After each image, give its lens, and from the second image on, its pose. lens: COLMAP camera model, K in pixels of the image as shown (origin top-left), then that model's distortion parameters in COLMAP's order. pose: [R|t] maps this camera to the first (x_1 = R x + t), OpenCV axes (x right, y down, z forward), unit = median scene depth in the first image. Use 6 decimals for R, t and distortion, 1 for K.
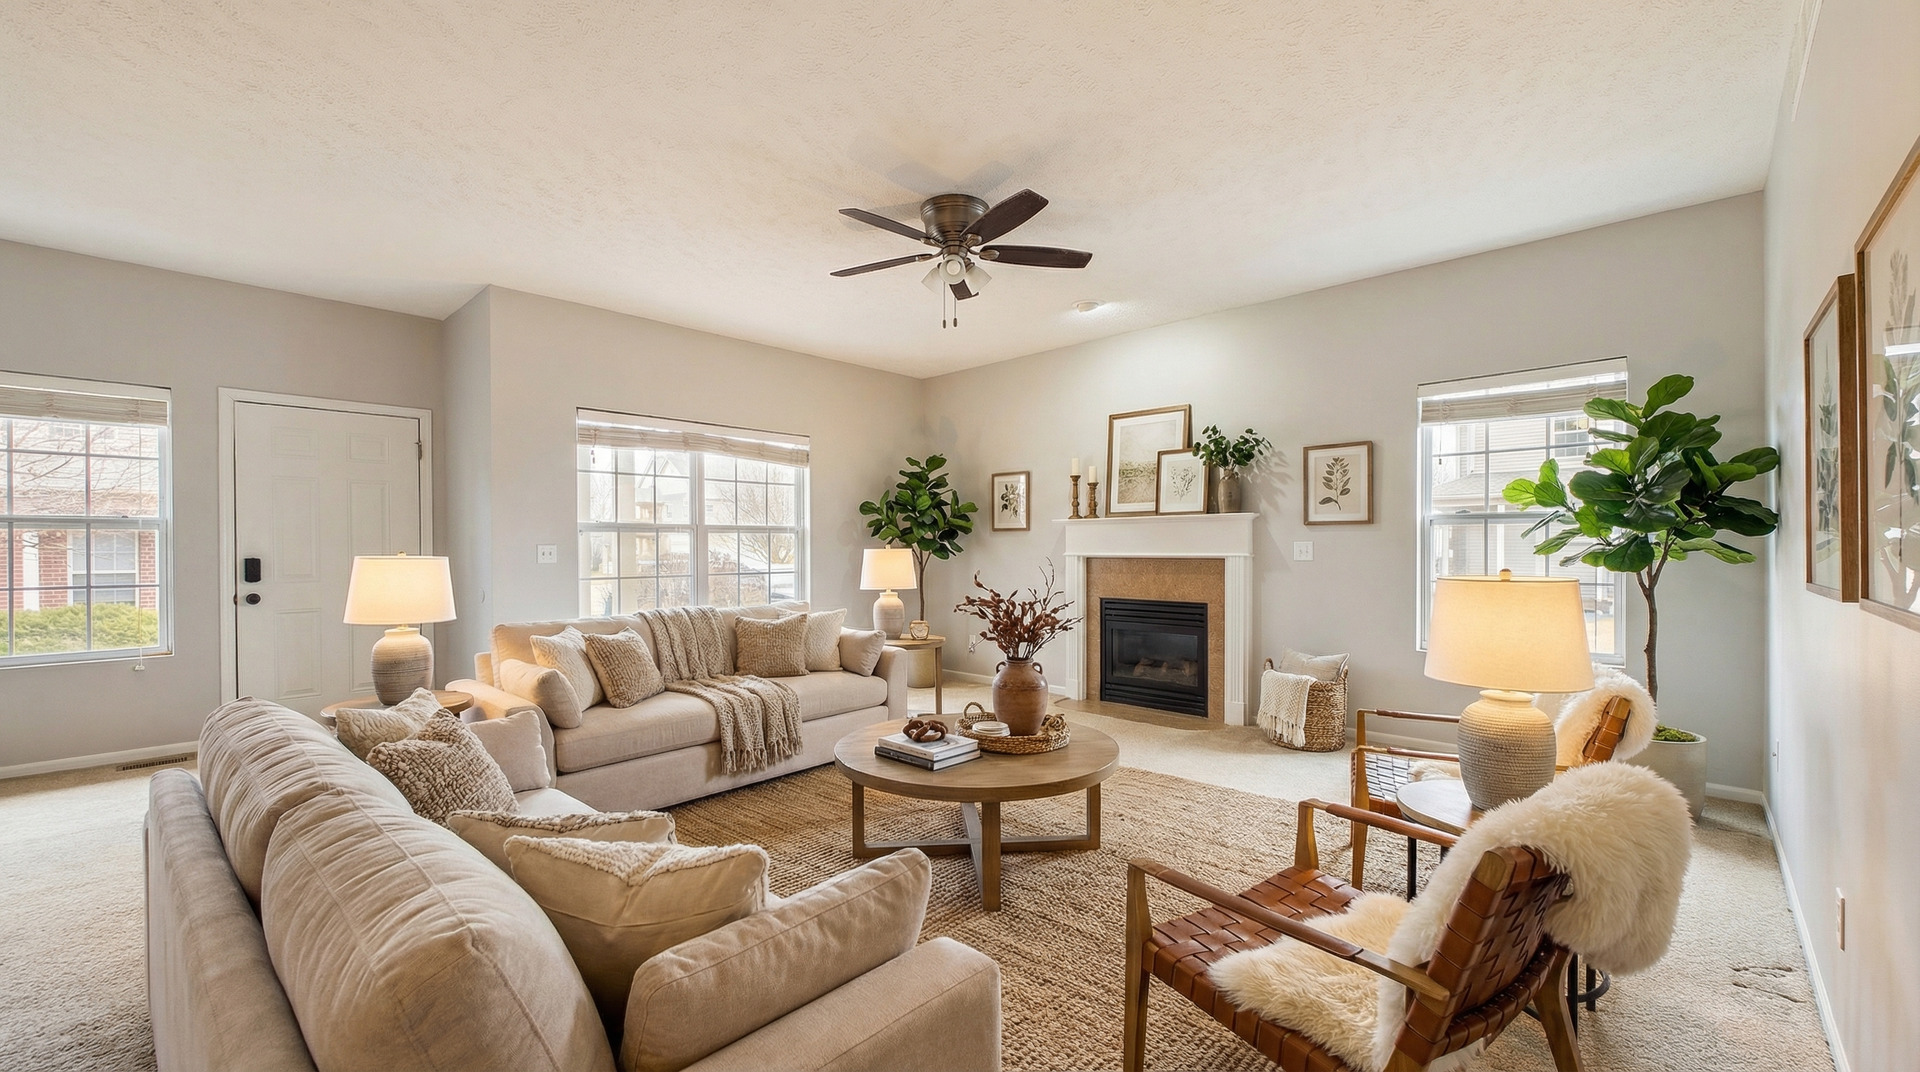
lens RADIAL K [[778.6, 0, 963.5], [0, 778.6, 555.8], [0, 0, 1]] dist [0.004413, -0.000110]
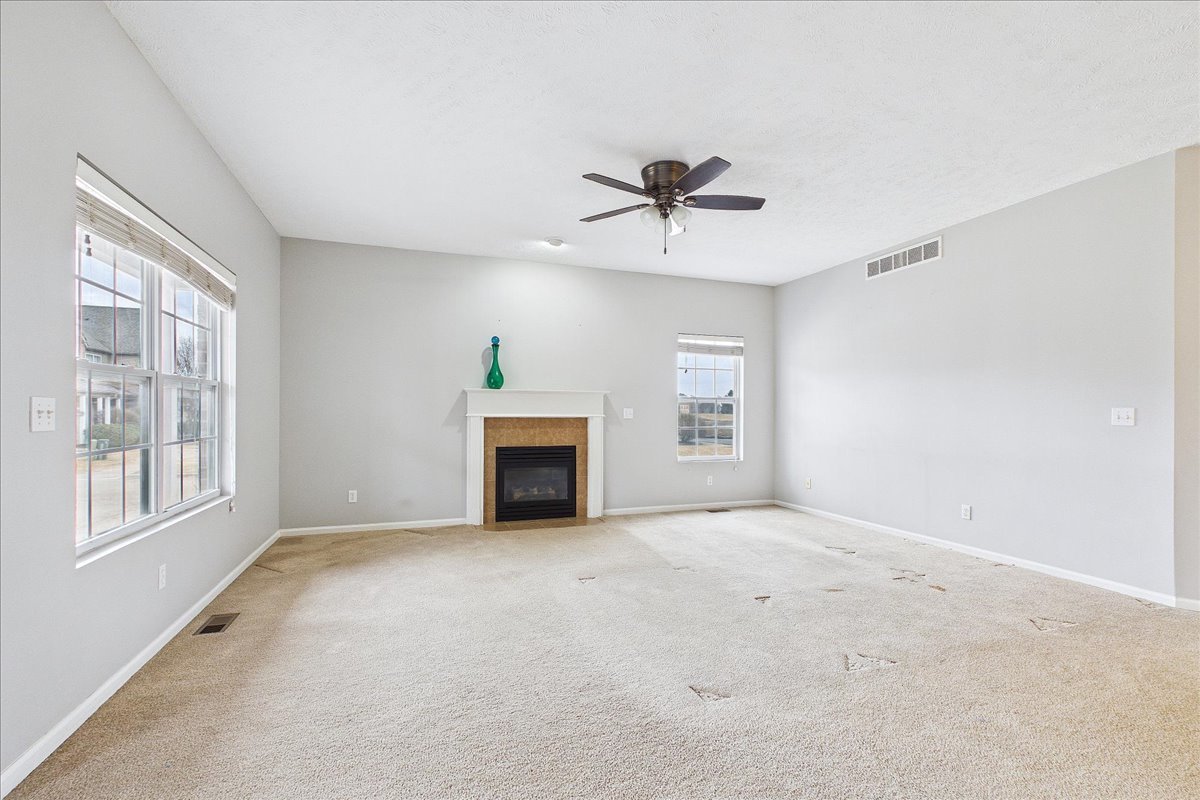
lens RADIAL K [[528.6, 0, 628.3], [0, 528.6, 415.4], [0, 0, 1]] dist [0.002919, 0.000986]
pose [[0.440707, -0.005682, 0.897633, -0.616422], [-0.004158, 0.999956, 0.008371, -0.011448], [-0.897641, -0.007422, 0.440664, 0.424671]]
